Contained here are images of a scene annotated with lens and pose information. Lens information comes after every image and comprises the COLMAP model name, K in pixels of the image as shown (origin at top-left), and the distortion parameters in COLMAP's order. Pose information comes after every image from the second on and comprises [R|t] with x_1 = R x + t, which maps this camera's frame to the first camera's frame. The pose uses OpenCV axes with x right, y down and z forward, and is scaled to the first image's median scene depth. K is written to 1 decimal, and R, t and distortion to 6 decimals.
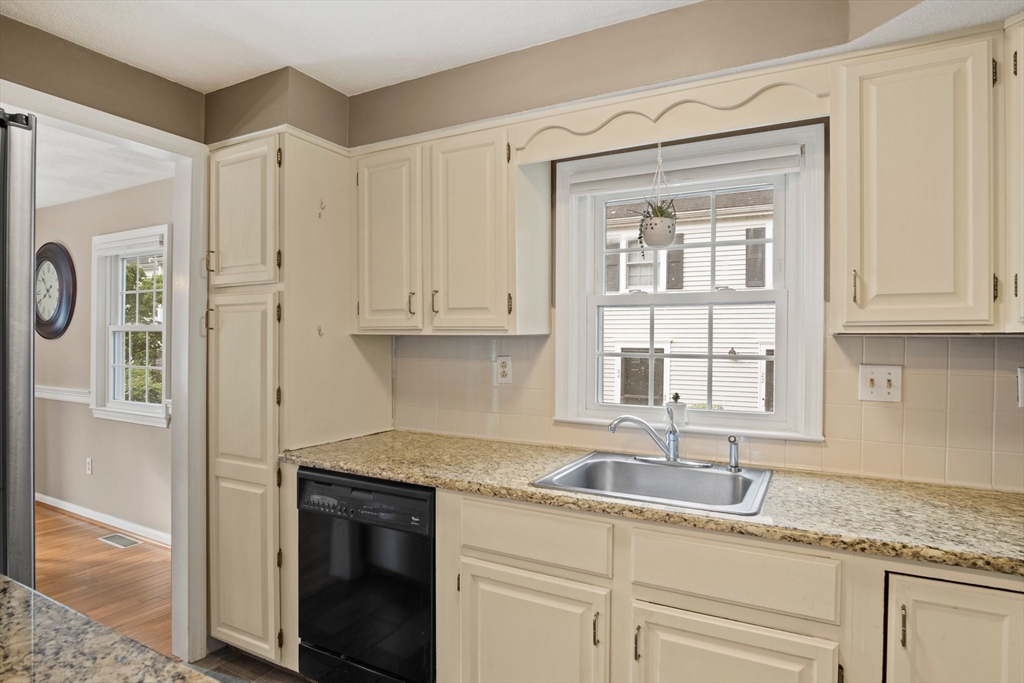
lens RADIAL K [[558.0, 0, 510.8], [0, 558.0, 351.3], [0, 0, 1]] dist [-0.026810, 0.004902]
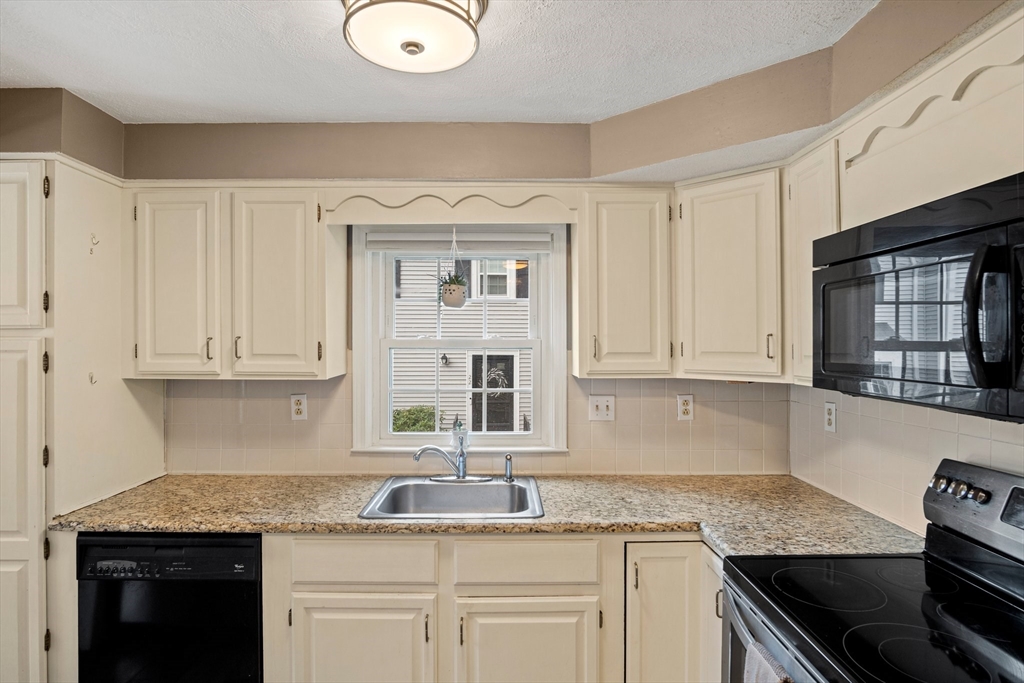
lens RADIAL K [[558.0, 0, 490.3], [0, 558.0, 346.5], [0, 0, 1]] dist [-0.026810, 0.004902]
pose [[0.880995, -0.013691, 0.472927, -0.245333], [0.015723, 0.999876, -0.000344, -0.098143], [-0.472864, 0.007739, 0.881101, -0.122534]]
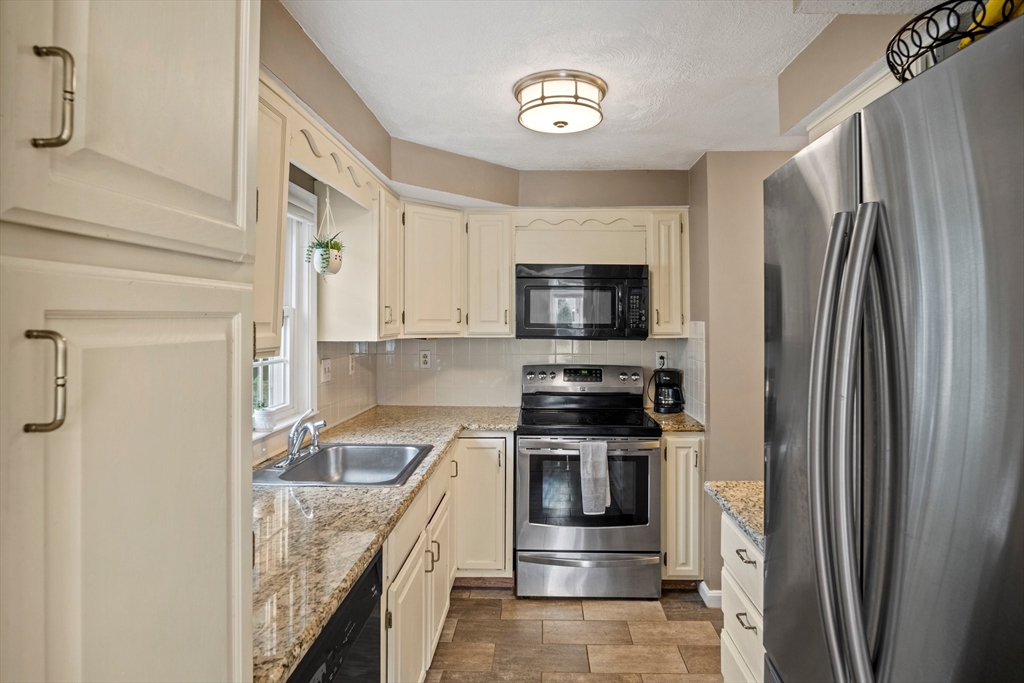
lens RADIAL K [[558.0, 0, 524.1], [0, 558.0, 310.1], [0, 0, 1]] dist [-0.026810, 0.004902]
pose [[-0.449829, 0.004742, 0.893102, -0.997373], [0.001392, 0.999988, -0.004608, -0.102300], [-0.893113, -0.000830, -0.449831, 1.177347]]
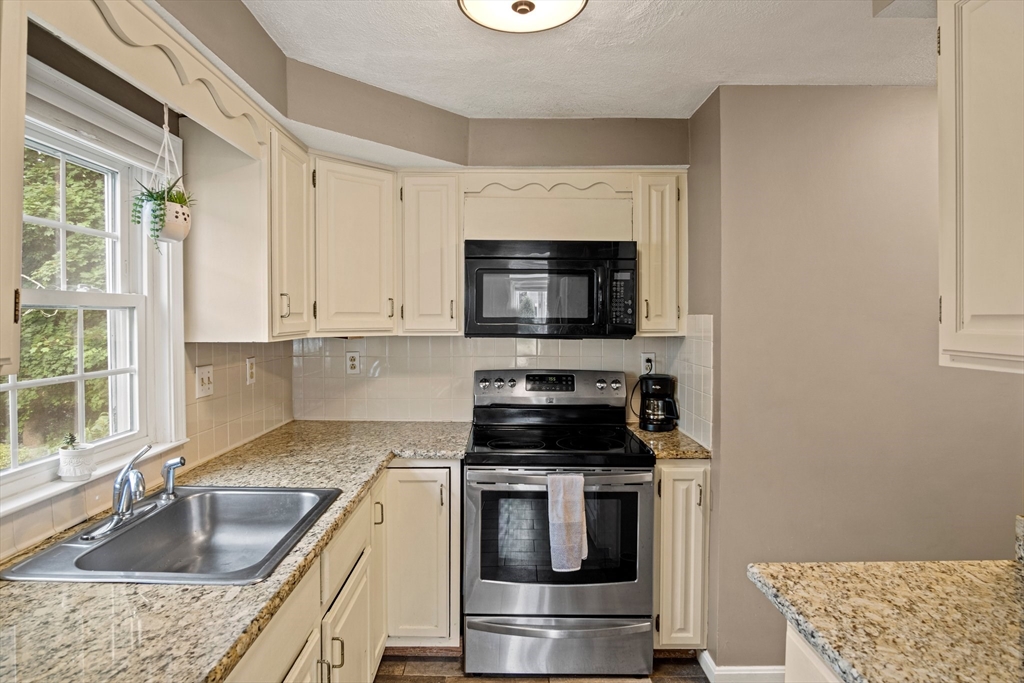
lens RADIAL K [[558.0, 0, 495.7], [0, 558.0, 329.6], [0, 0, 1]] dist [-0.026810, 0.004902]
pose [[-0.466440, -0.032902, 0.883941, -0.644424], [0.001520, 0.999277, 0.037997, -0.090671], [-0.884551, 0.019067, -0.466053, 0.971097]]
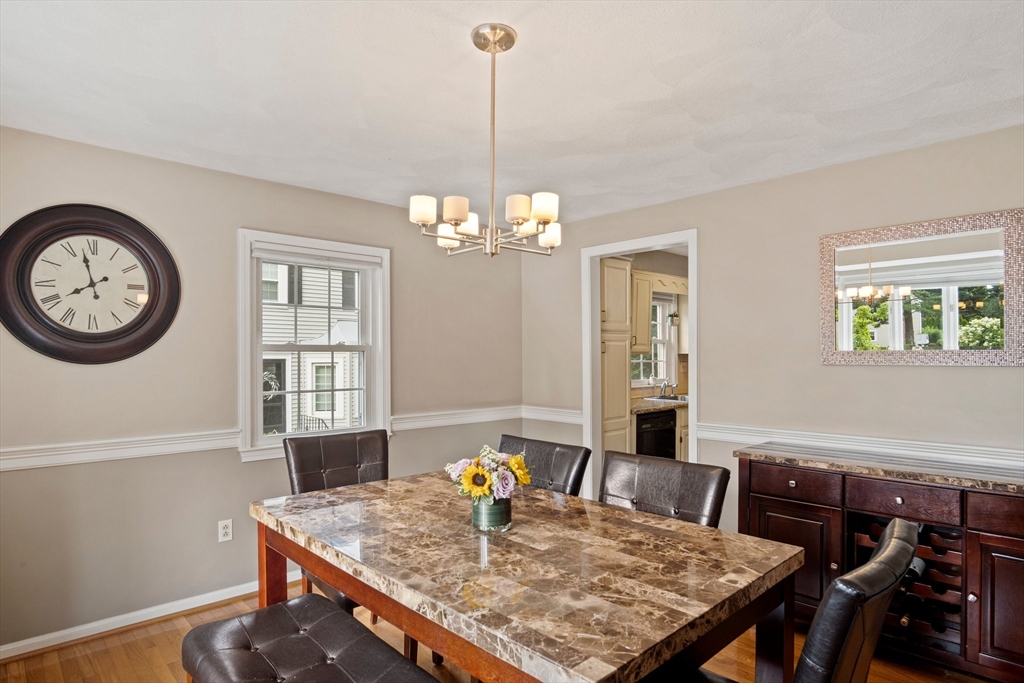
lens RADIAL K [[558.0, 0, 517.2], [0, 558.0, 349.7], [0, 0, 1]] dist [-0.026810, 0.004902]
pose [[0.312578, -0.005869, 0.949874, -3.022143], [0.014393, 0.999895, 0.001442, -0.070740], [-0.949783, 0.013221, 0.312629, 0.872287]]
